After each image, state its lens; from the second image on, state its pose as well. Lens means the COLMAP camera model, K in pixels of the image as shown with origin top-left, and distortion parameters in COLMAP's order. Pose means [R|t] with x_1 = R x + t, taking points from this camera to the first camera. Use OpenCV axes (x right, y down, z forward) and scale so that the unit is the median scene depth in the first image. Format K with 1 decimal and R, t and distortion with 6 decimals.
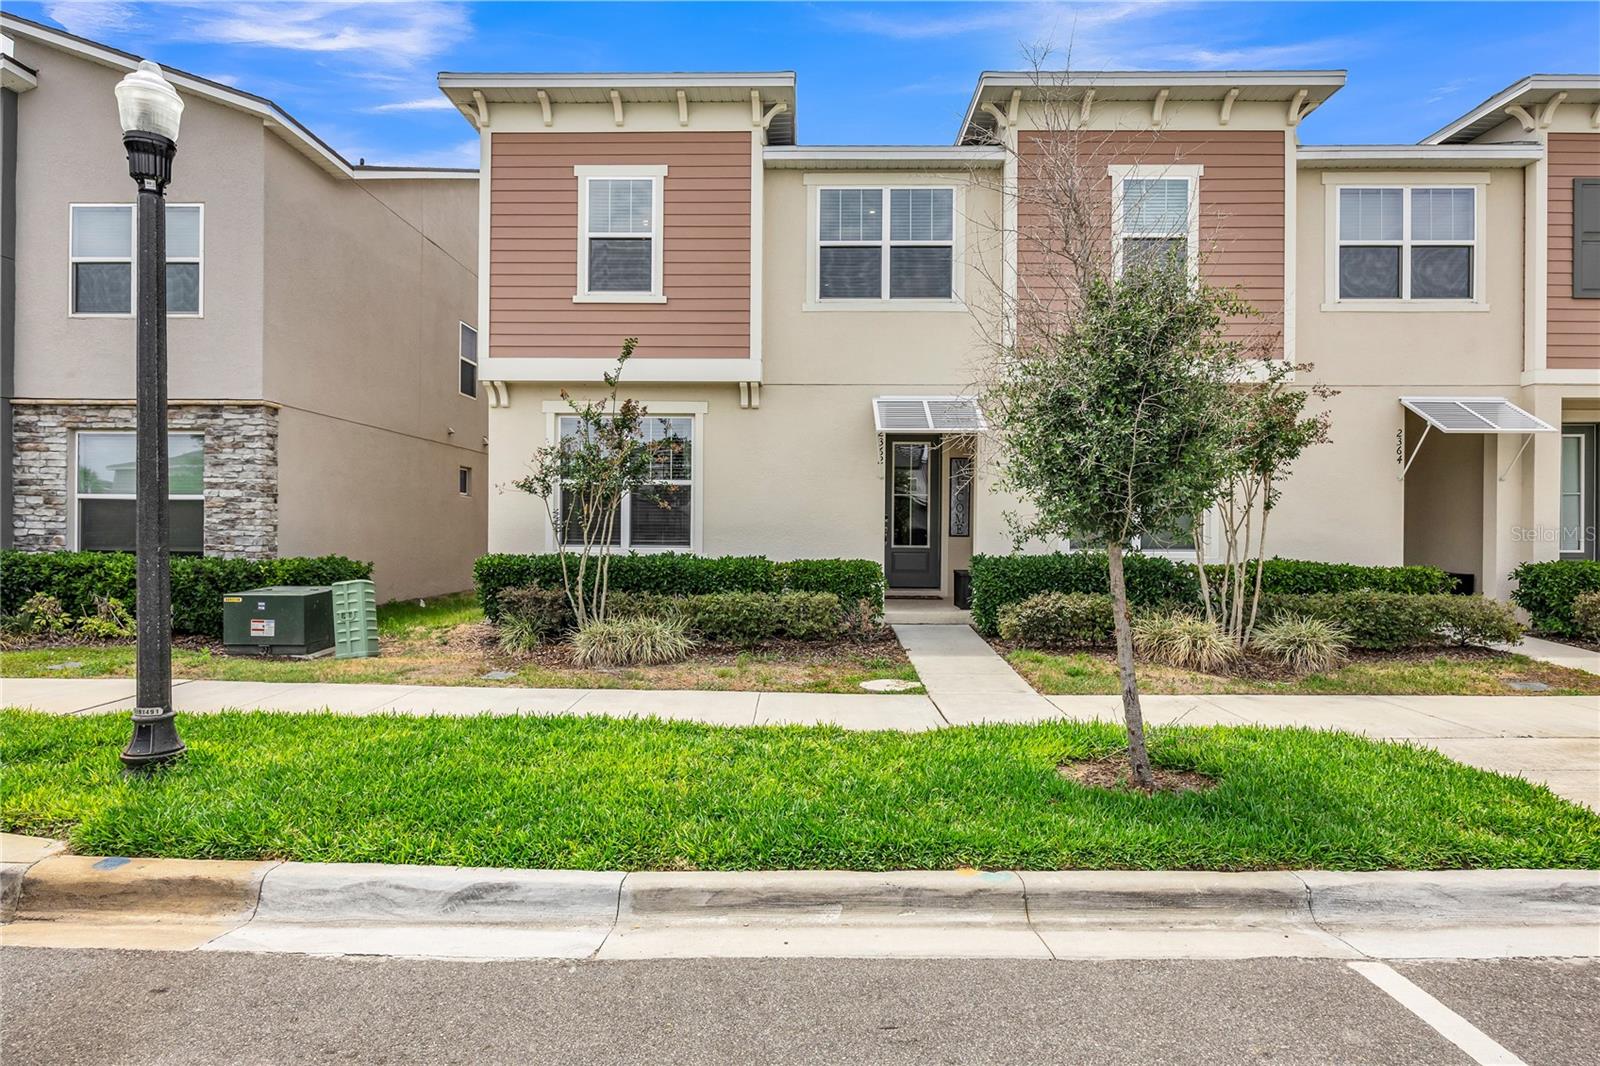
lens RADIAL K [[838.1, 0, 799.1], [0, 838.1, 529.1], [0, 0, 1]] dist [0.001975, -0.008308]
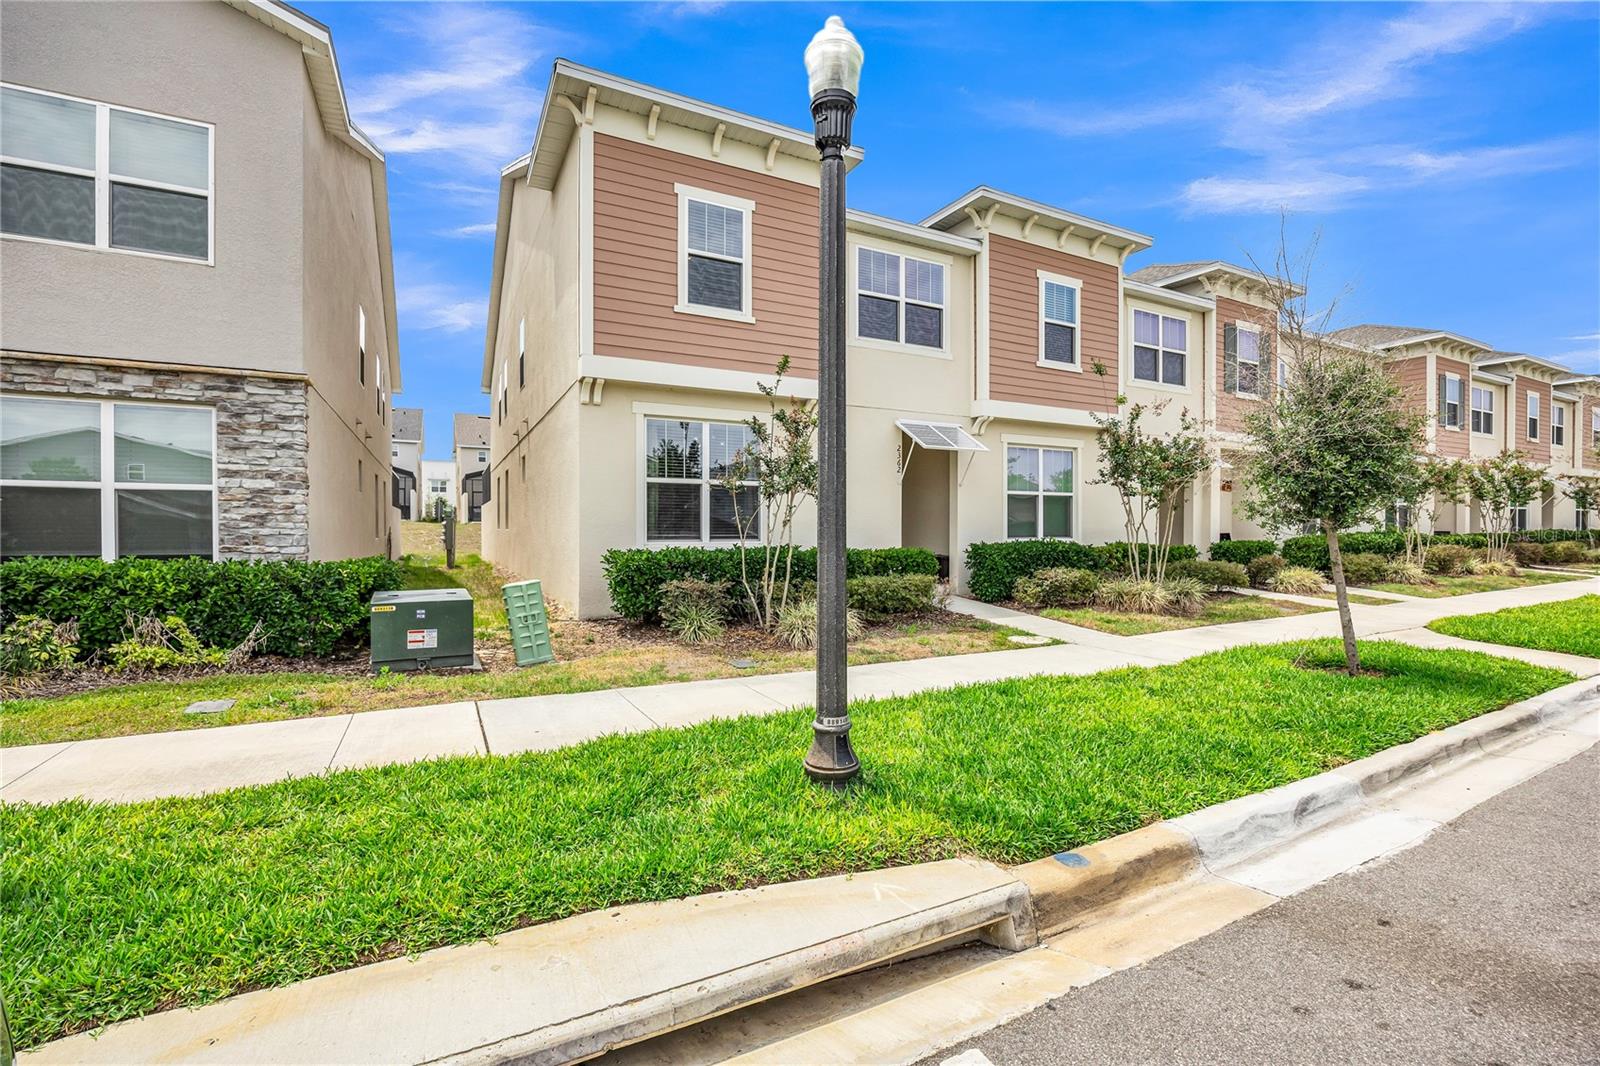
lens RADIAL K [[684.2, 0, 800.0], [0, 684.2, 533.0], [0, 0, 1]] dist [-0.018626, 0.000312]
pose [[0.880121, -0.009999, 0.474644, -0.538325], [0.003389, 0.999885, 0.014781, -0.001861], [-0.474738, -0.011401, 0.880054, 0.158946]]
